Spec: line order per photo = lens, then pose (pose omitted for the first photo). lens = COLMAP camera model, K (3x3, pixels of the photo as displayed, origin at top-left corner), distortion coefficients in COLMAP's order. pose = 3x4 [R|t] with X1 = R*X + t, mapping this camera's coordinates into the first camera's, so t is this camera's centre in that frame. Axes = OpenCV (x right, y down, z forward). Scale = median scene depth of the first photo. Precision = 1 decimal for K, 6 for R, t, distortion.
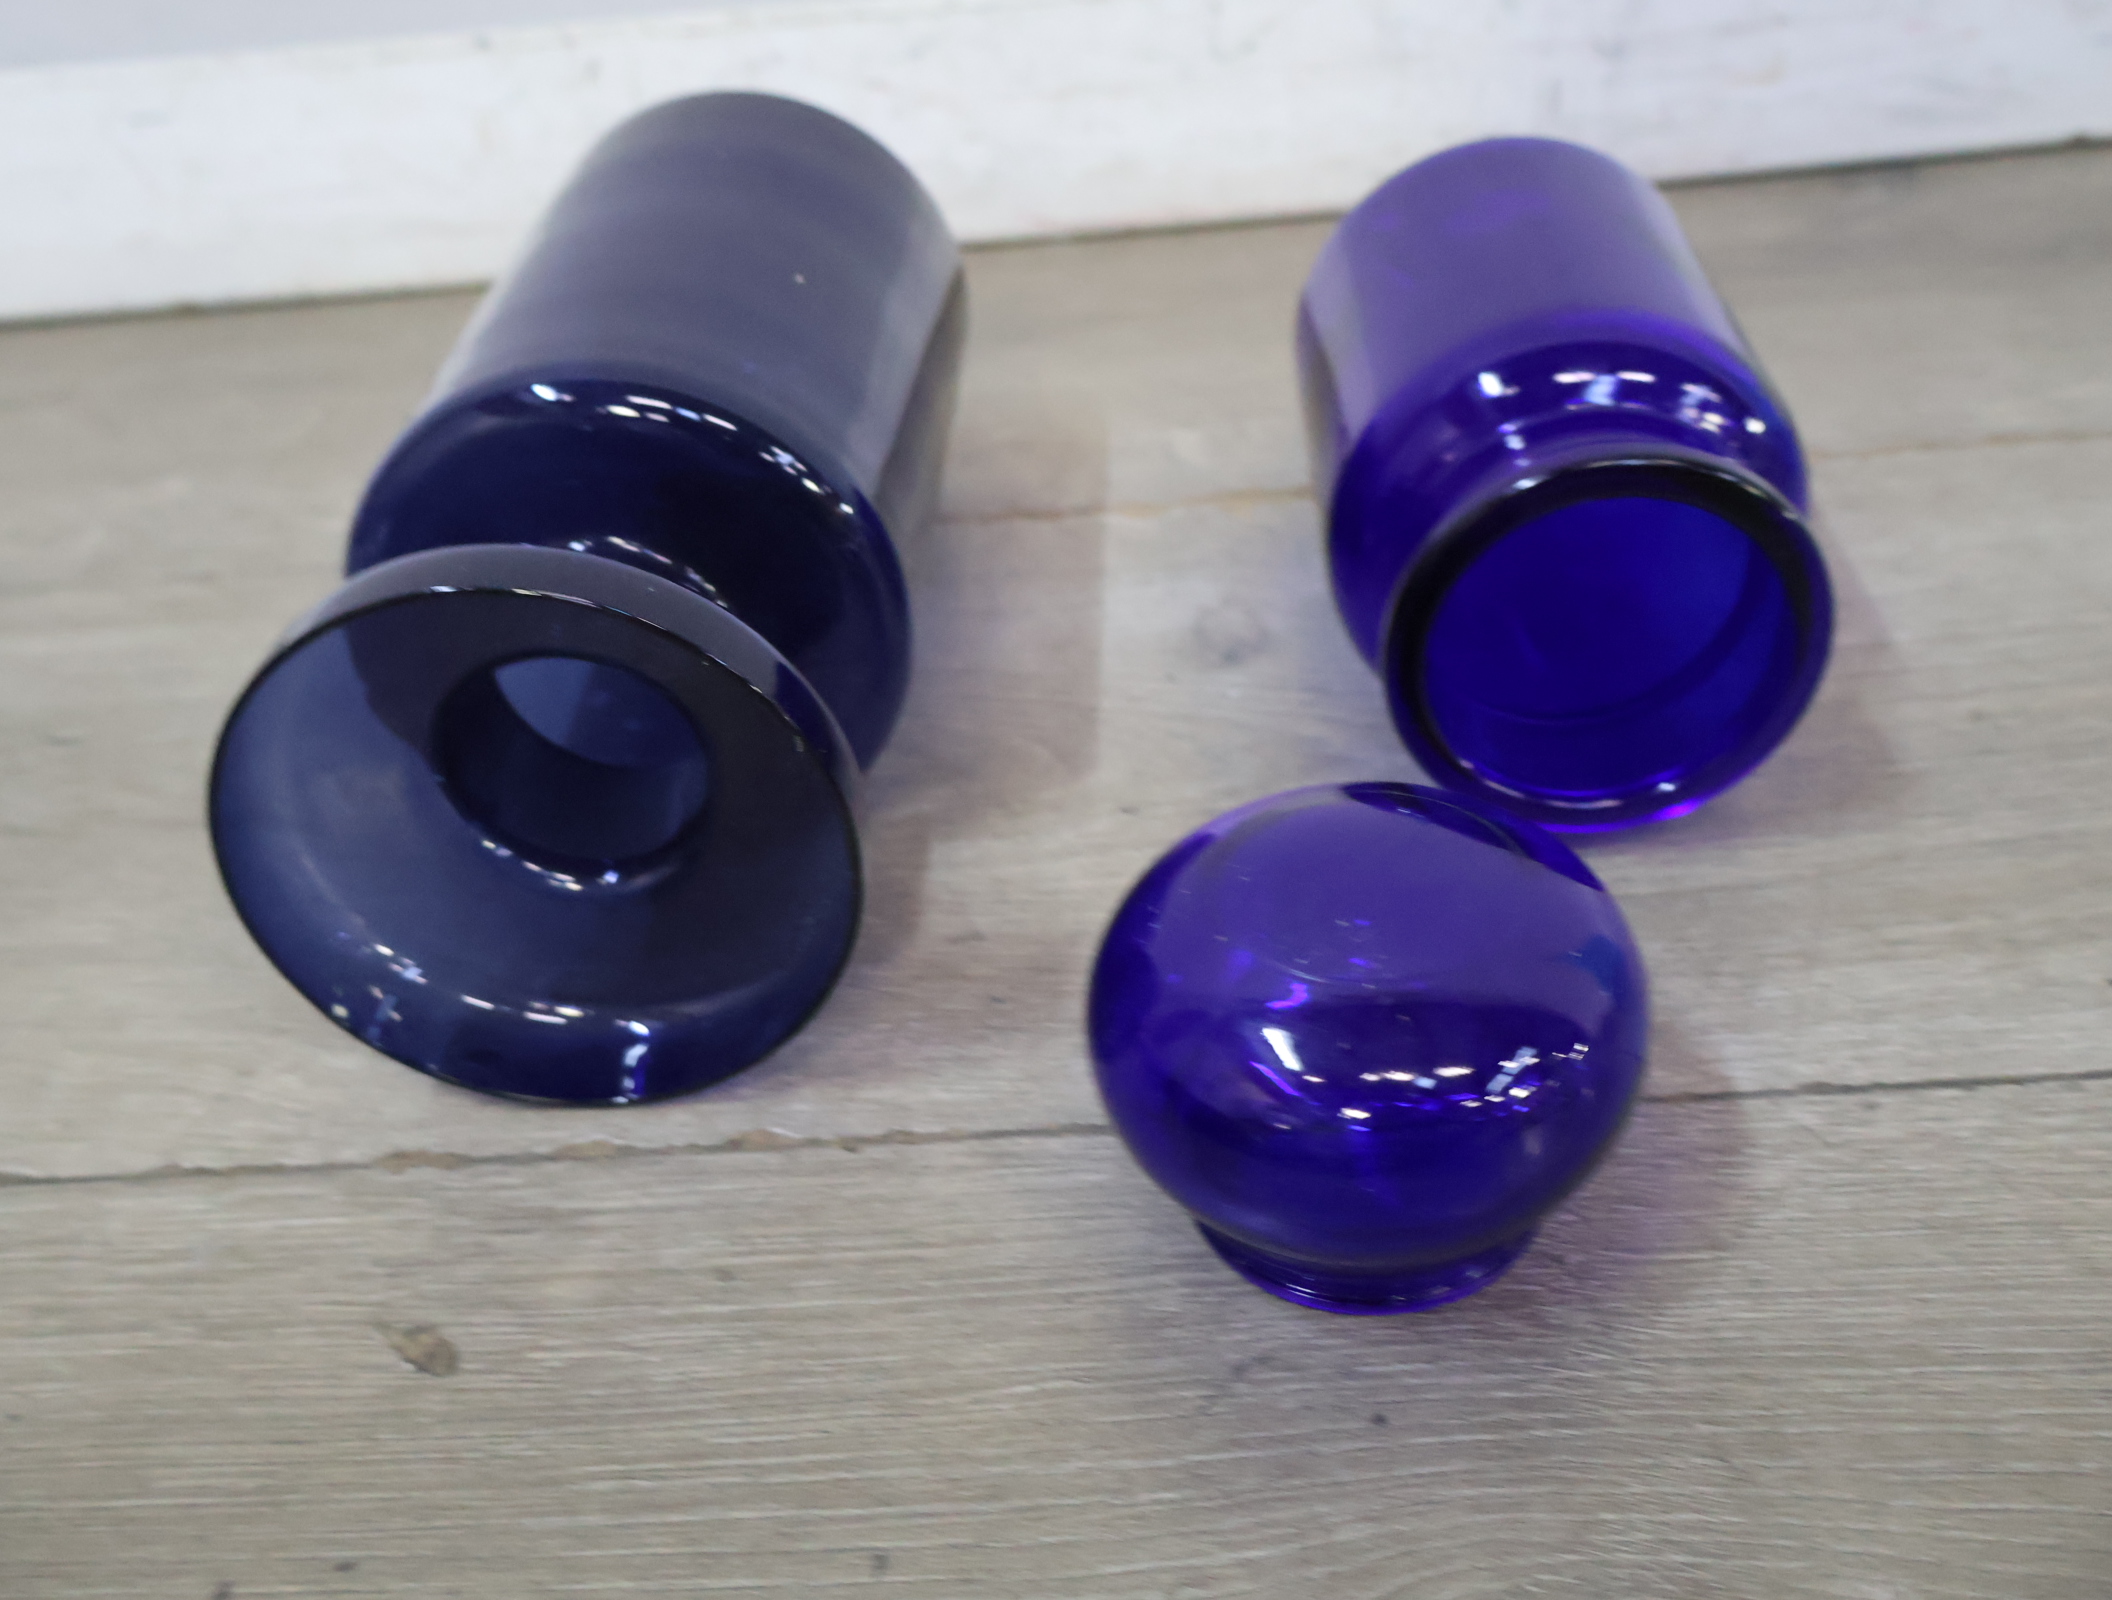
lens RADIAL K [[2068.1, 0, 1050.4], [0, 2068.1, 789.9], [0, 0, 1]] dist [0.009964, 0.000000]
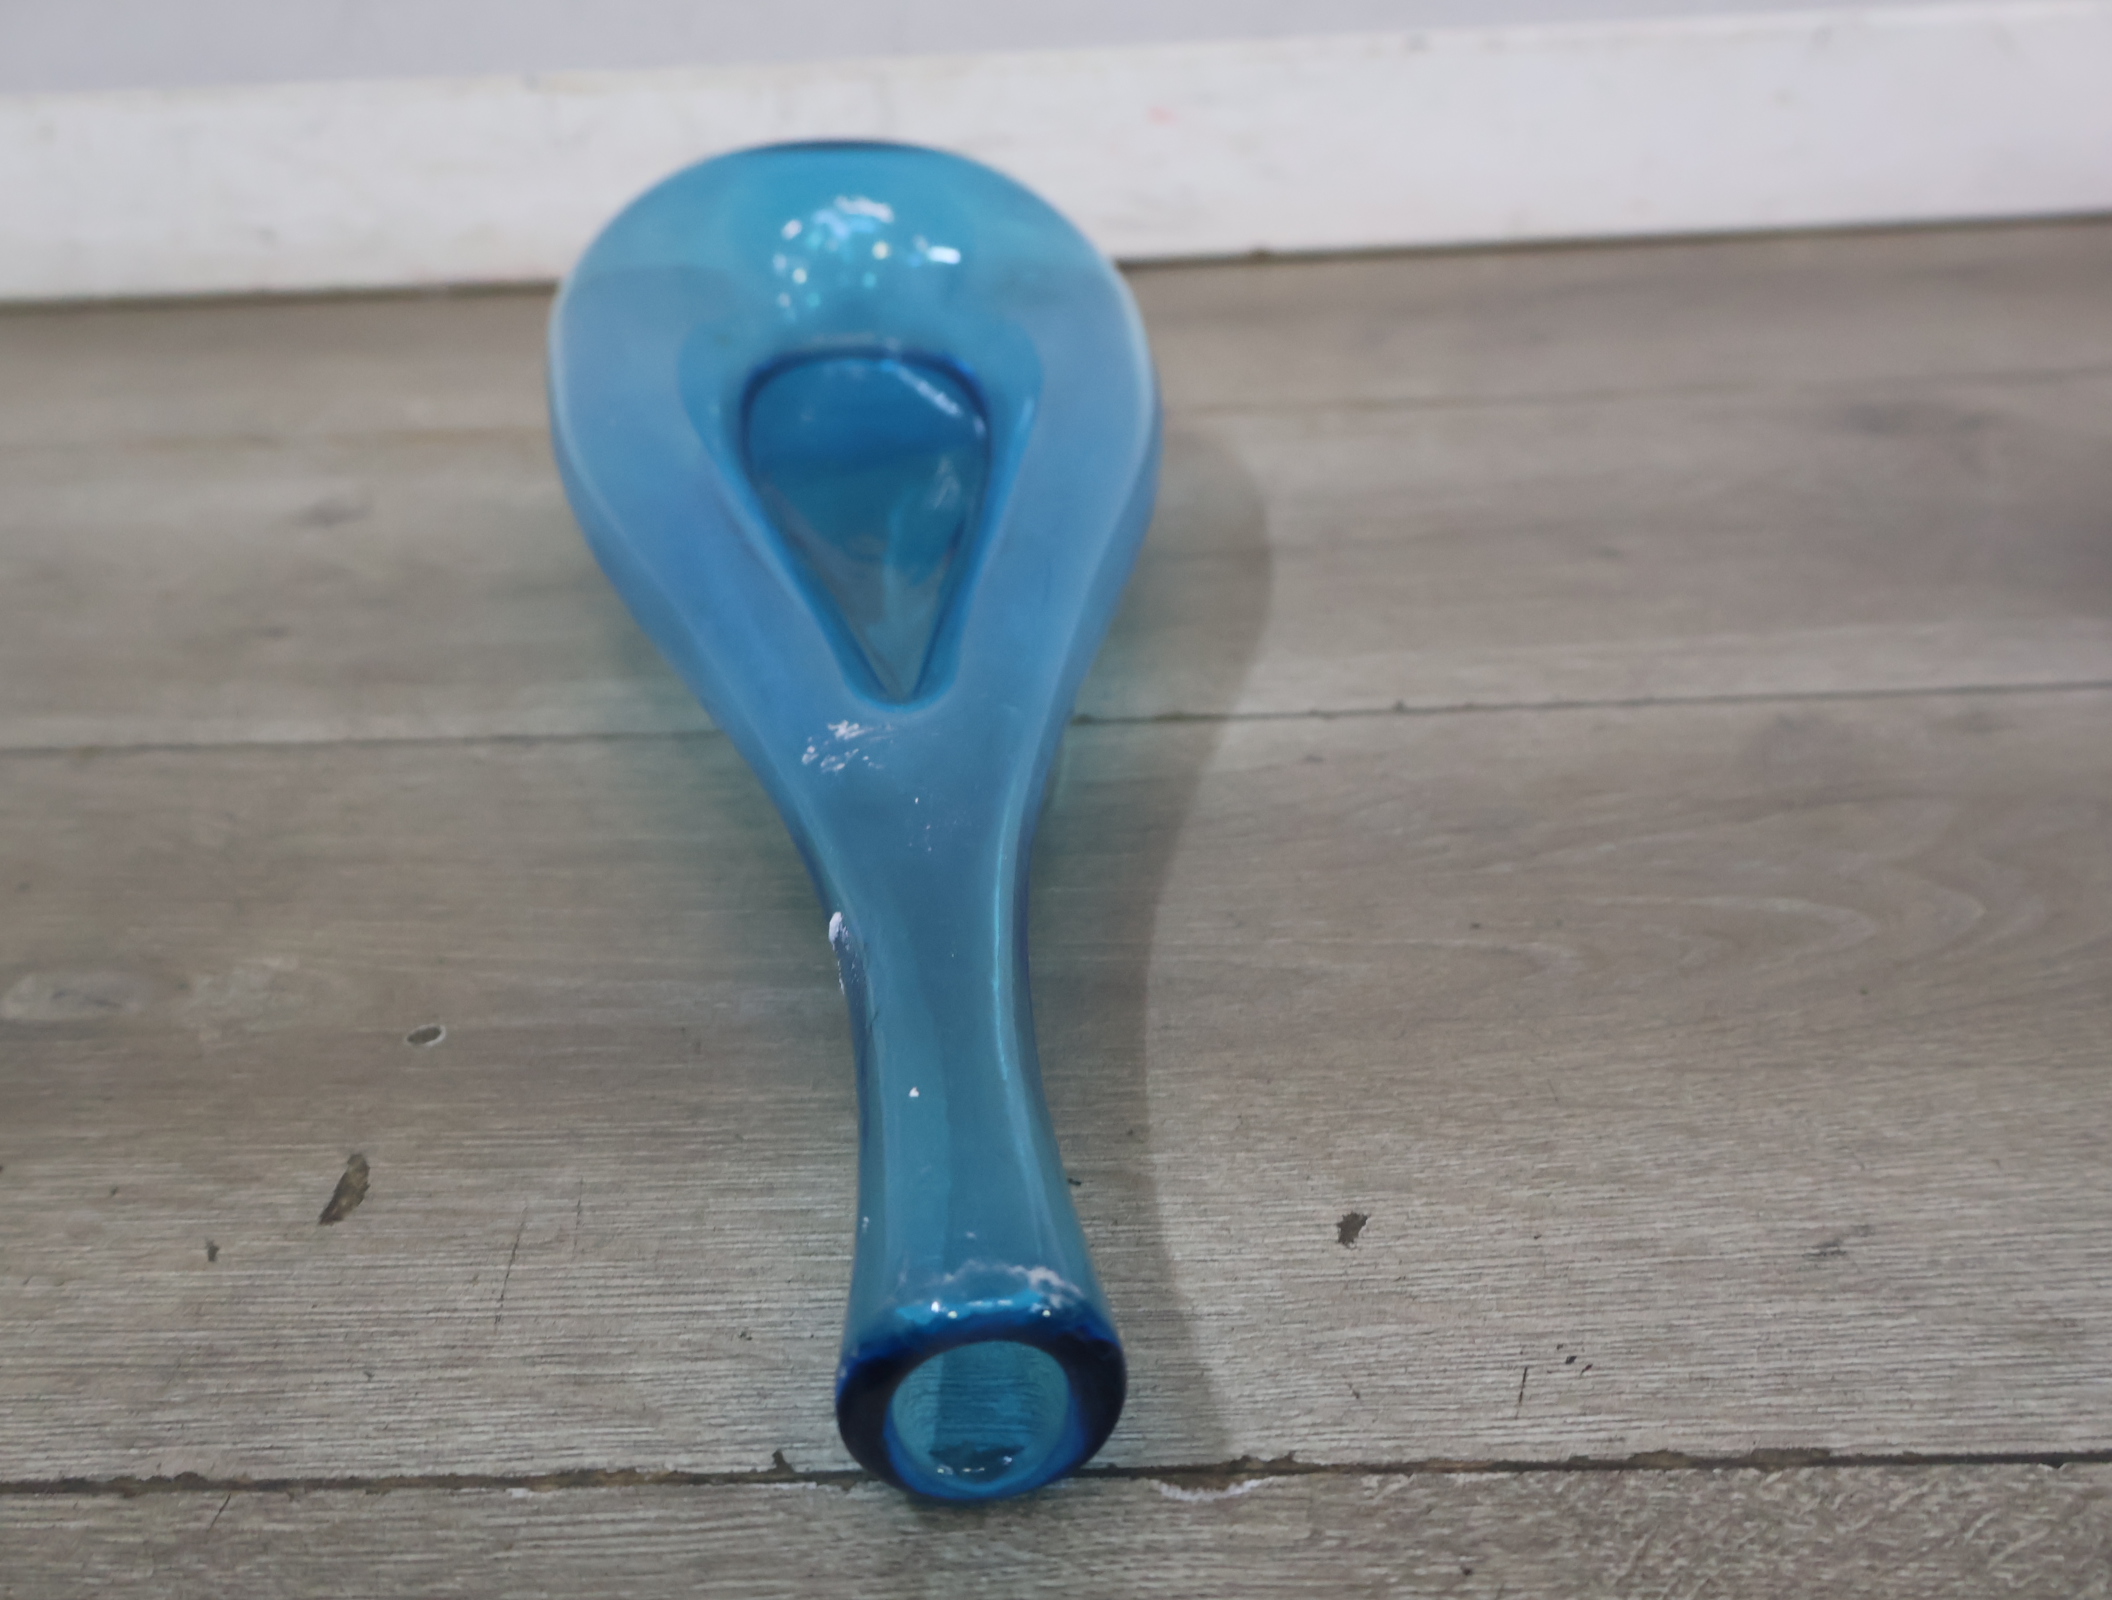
lens RADIAL K [[2068.1, 0, 1060.5], [0, 2068.1, 795.0], [0, 0, 1]] dist [0.009964, 0.000000]
pose [[0.998694, 0.048928, 0.014723, 0.715441], [-0.046418, 0.989230, -0.138815, 0.350961], [-0.021357, 0.137950, 0.990209, -0.329420]]
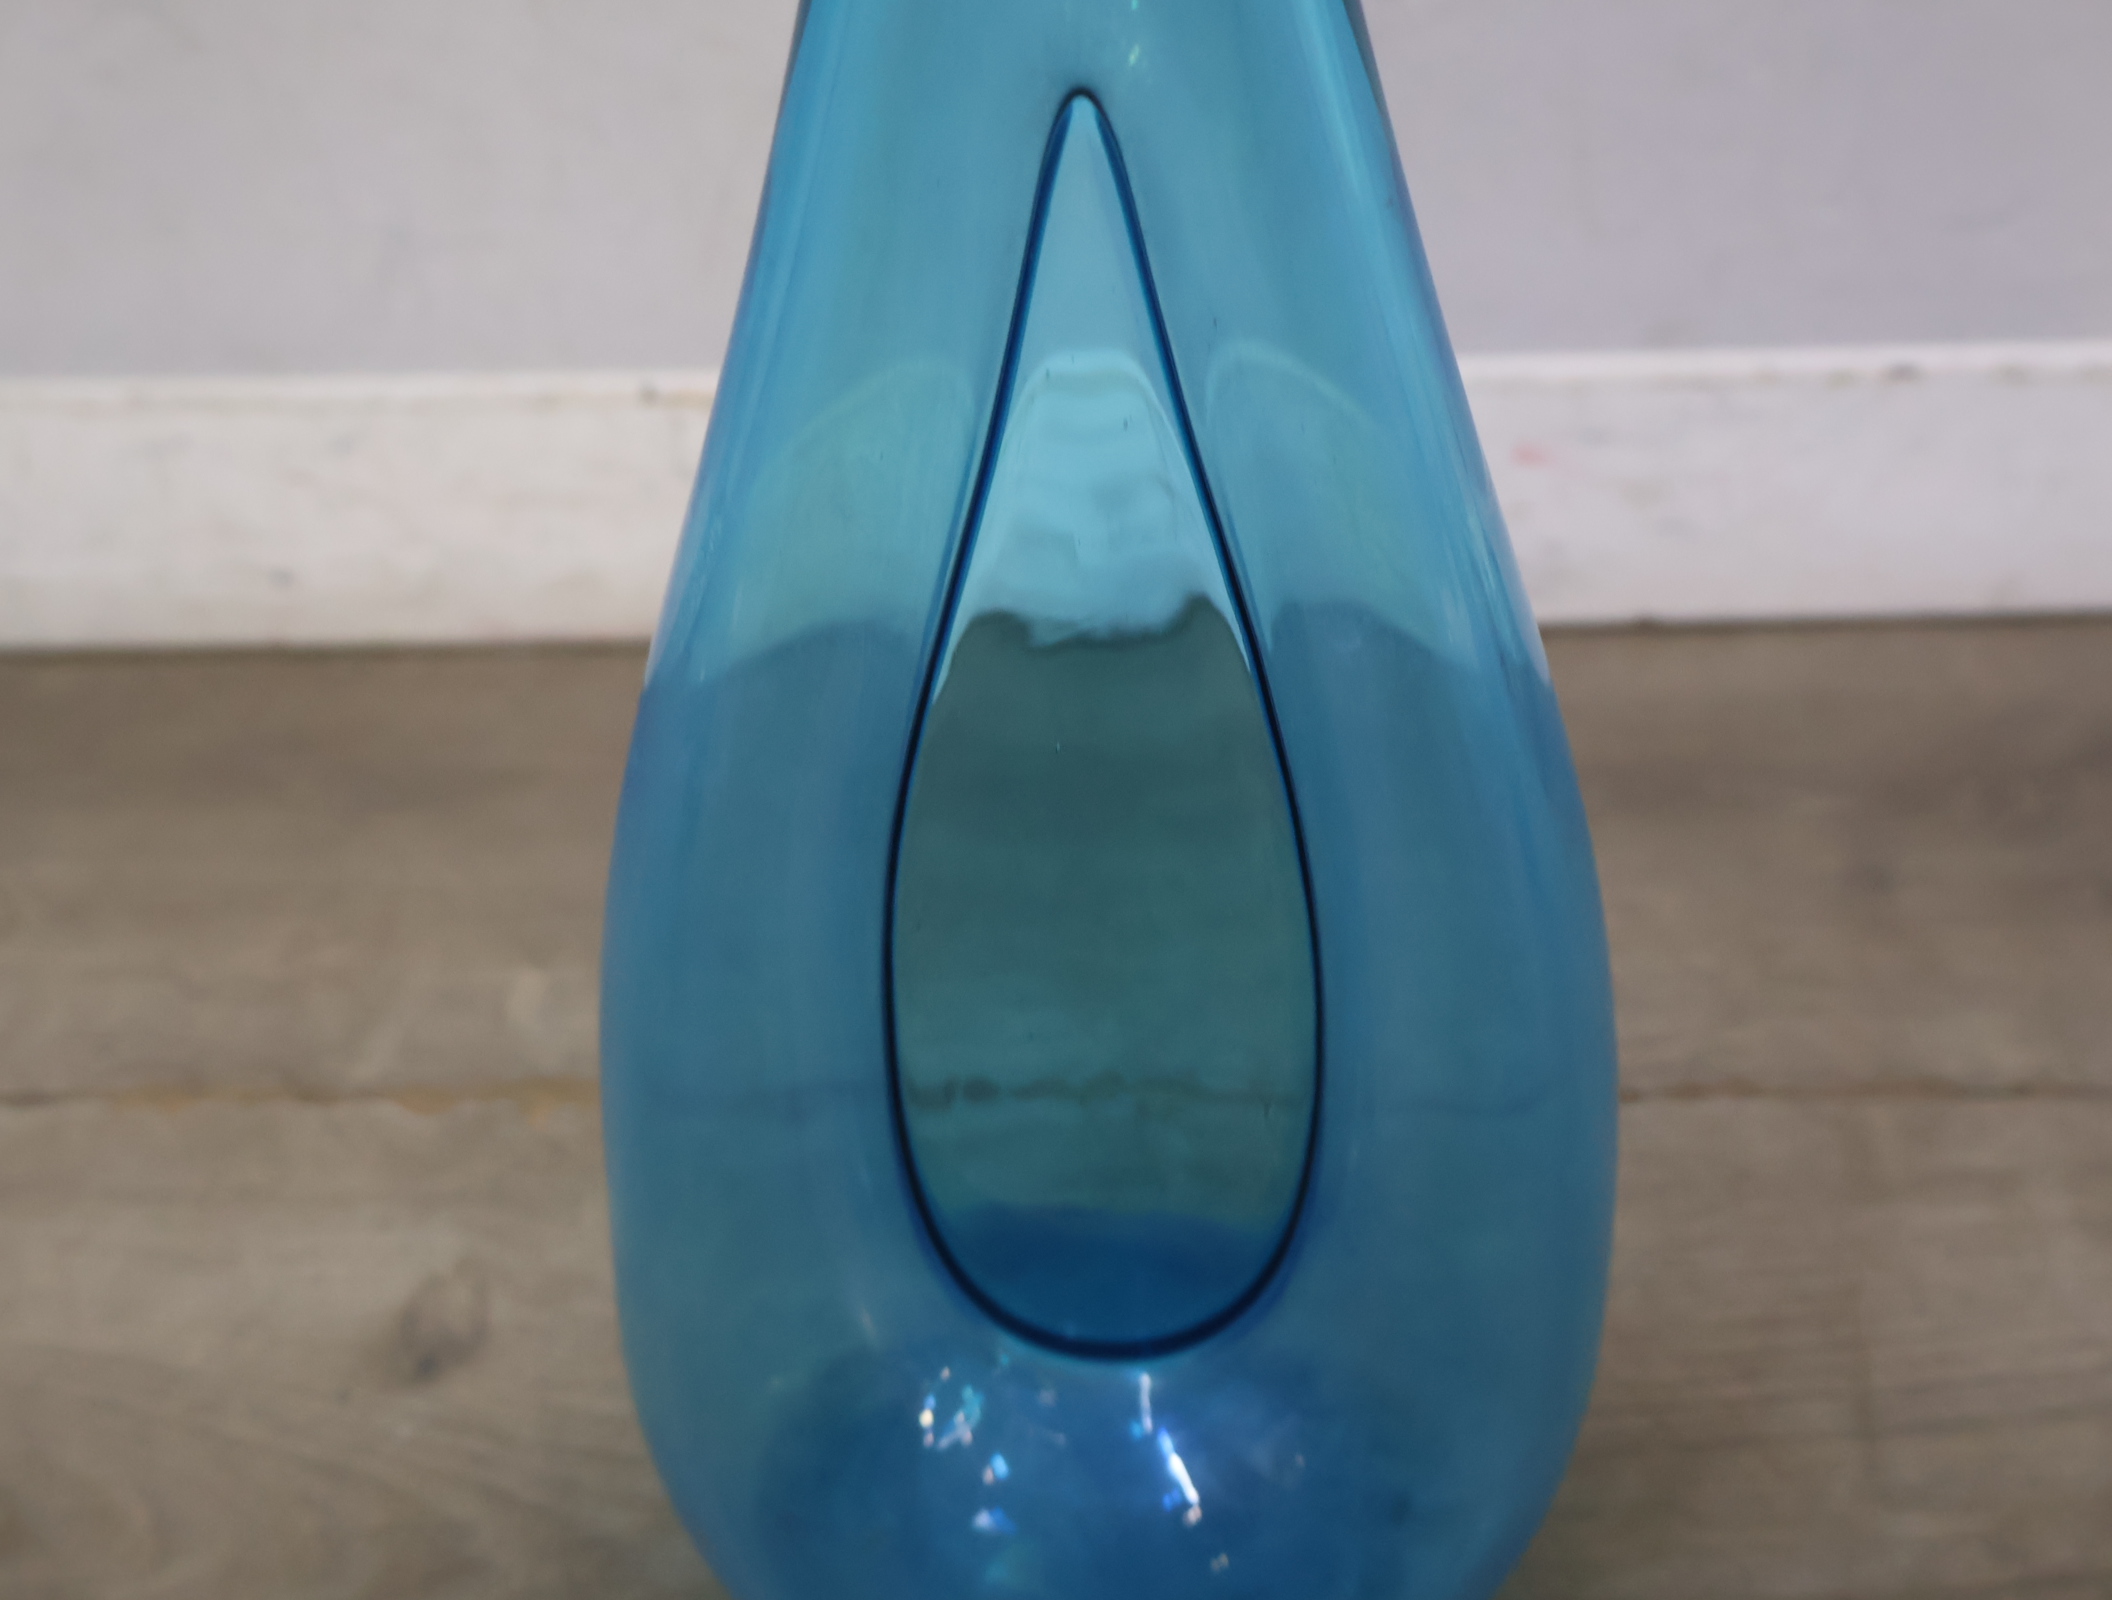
lens RADIAL K [[2068.1, 0, 1044.5], [0, 2068.1, 796.7], [0, 0, 1]] dist [0.009964, 0.000000]
pose [[0.997885, 0.059133, 0.026993, 0.412061], [-0.059052, 0.998248, -0.003786, -0.419872], [-0.027169, 0.002184, 0.999628, 0.207067]]
